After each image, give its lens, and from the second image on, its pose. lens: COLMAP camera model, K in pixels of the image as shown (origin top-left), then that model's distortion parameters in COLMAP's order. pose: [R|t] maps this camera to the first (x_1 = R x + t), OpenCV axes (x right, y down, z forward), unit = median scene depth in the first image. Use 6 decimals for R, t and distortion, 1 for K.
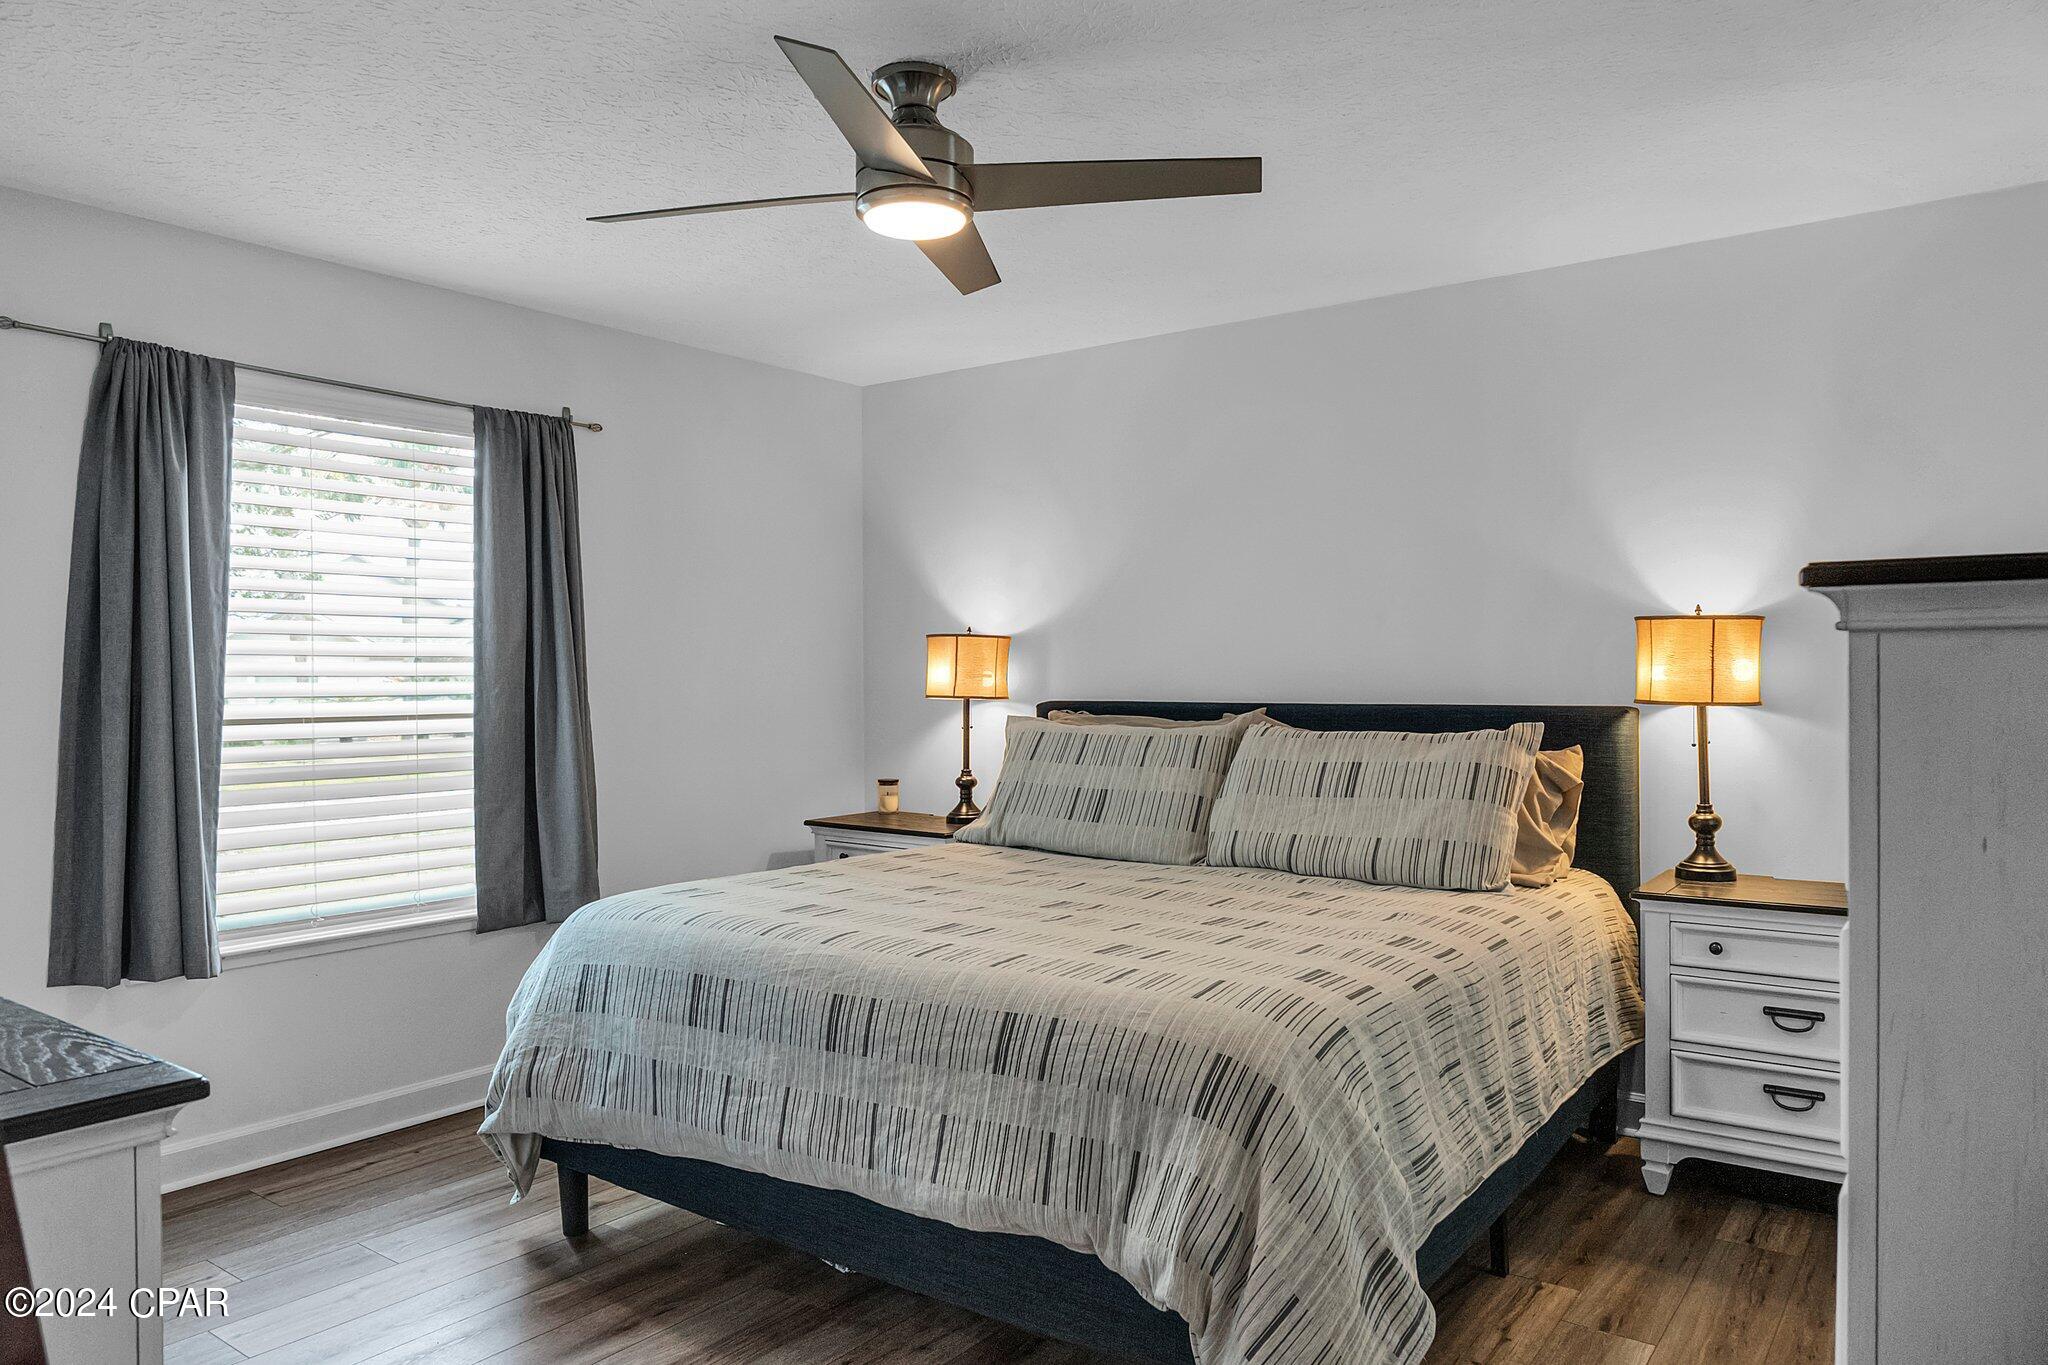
lens RADIAL K [[1406.5, 0, 1024.0], [0, 1406.5, 682.5], [0, 0, 1]] dist [0.000647, -0.000386]
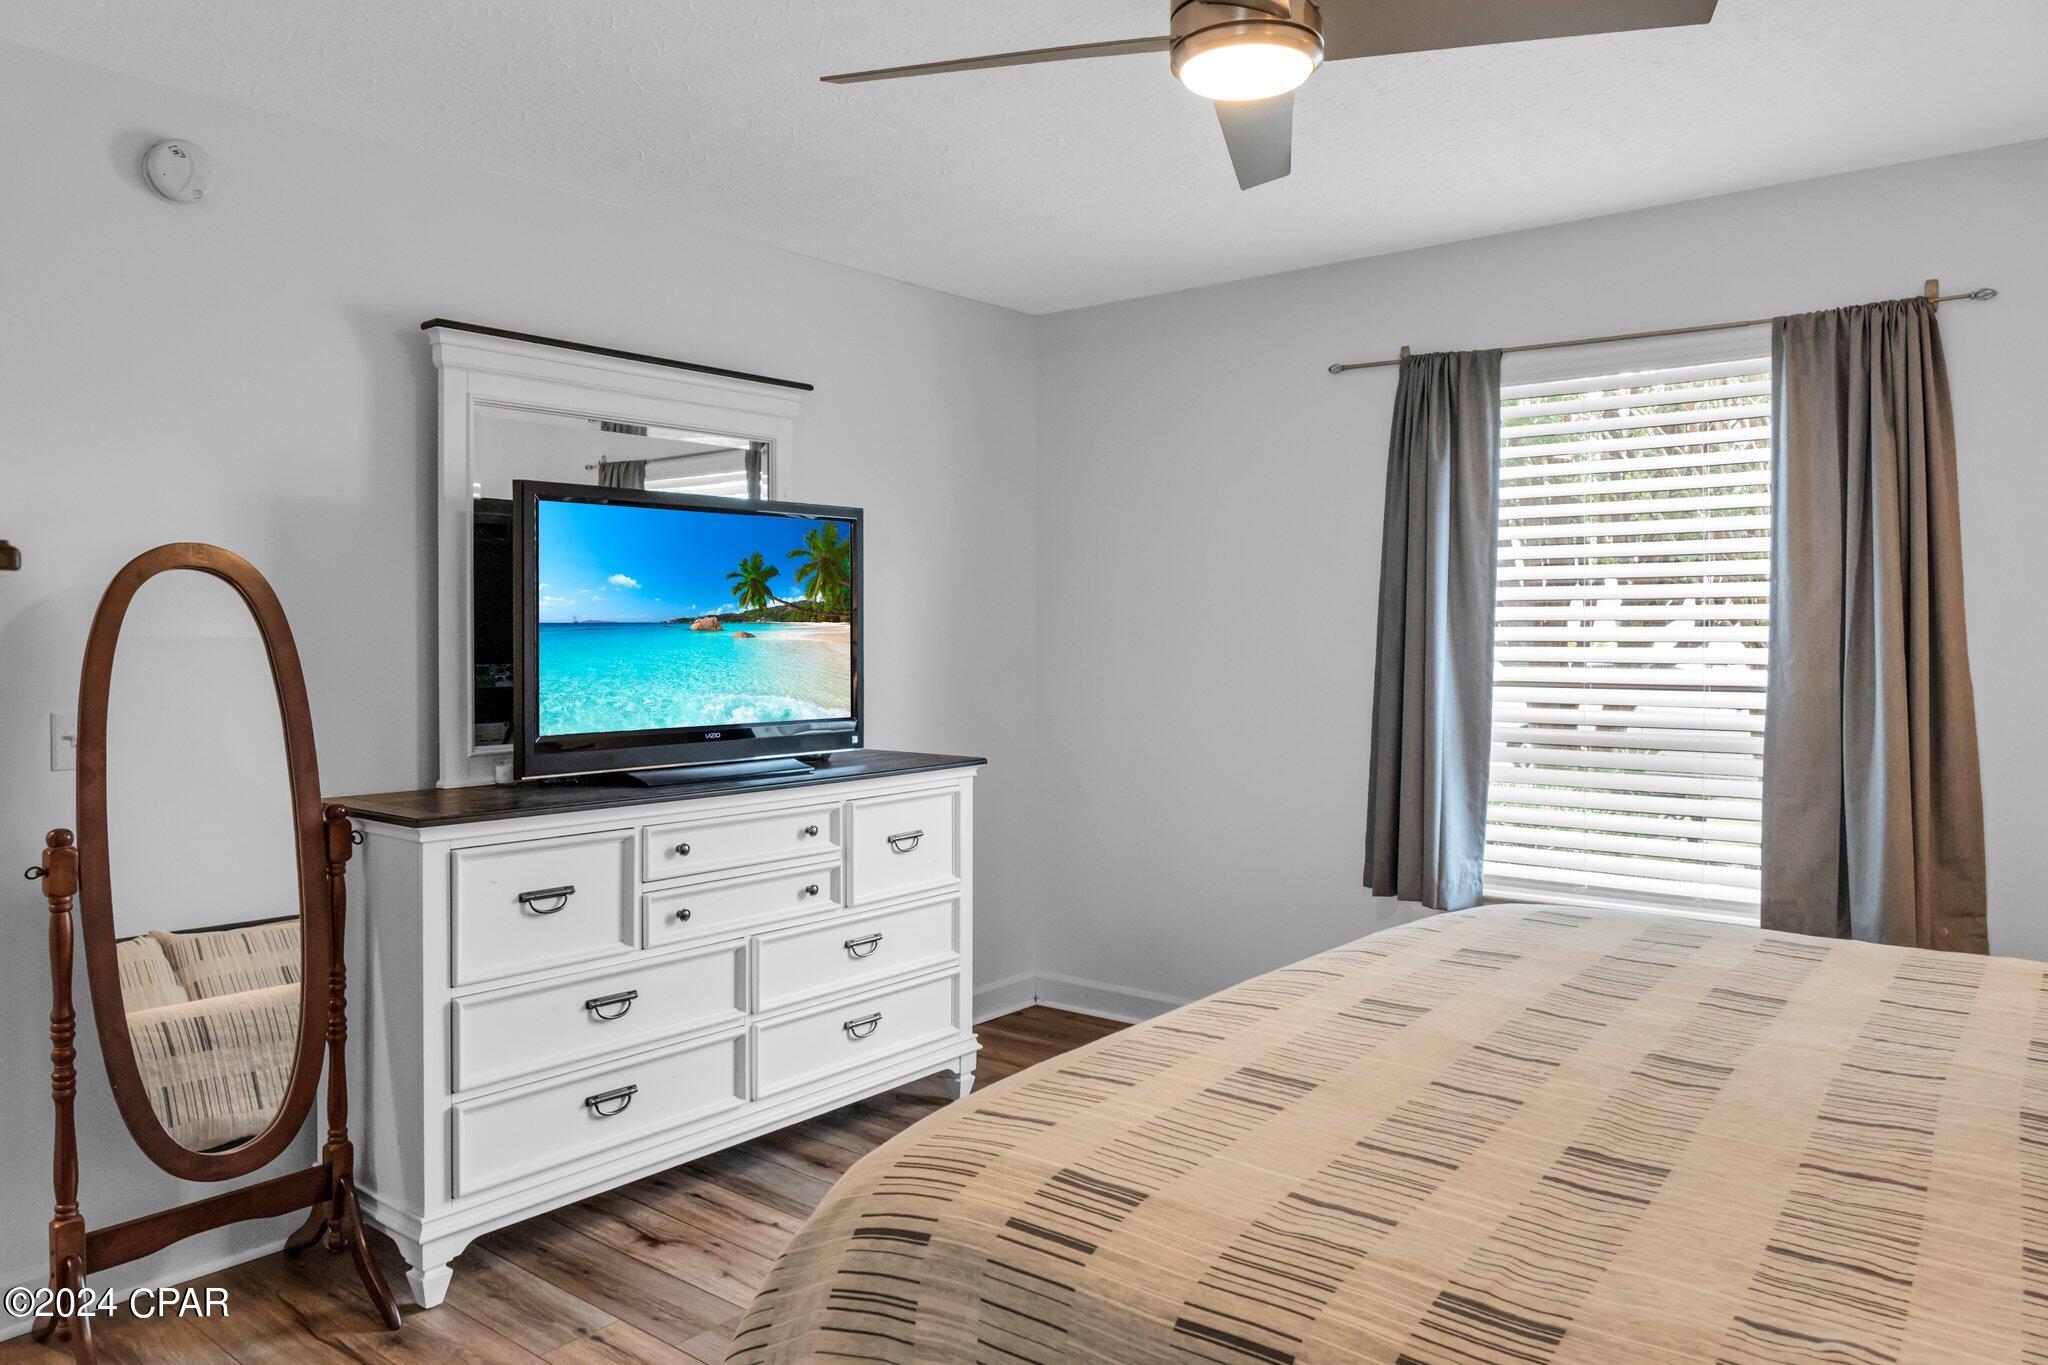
lens RADIAL K [[1410.2, 0, 1026.6], [0, 1410.2, 635.3], [0, 0, 1]] dist [-0.051404, 0.000328]
pose [[-0.047636, -0.001426, -0.998864, 0.519060], [-0.010224, 0.999947, -0.000940, -0.004099], [0.998812, 0.010167, -0.047648, 0.687613]]
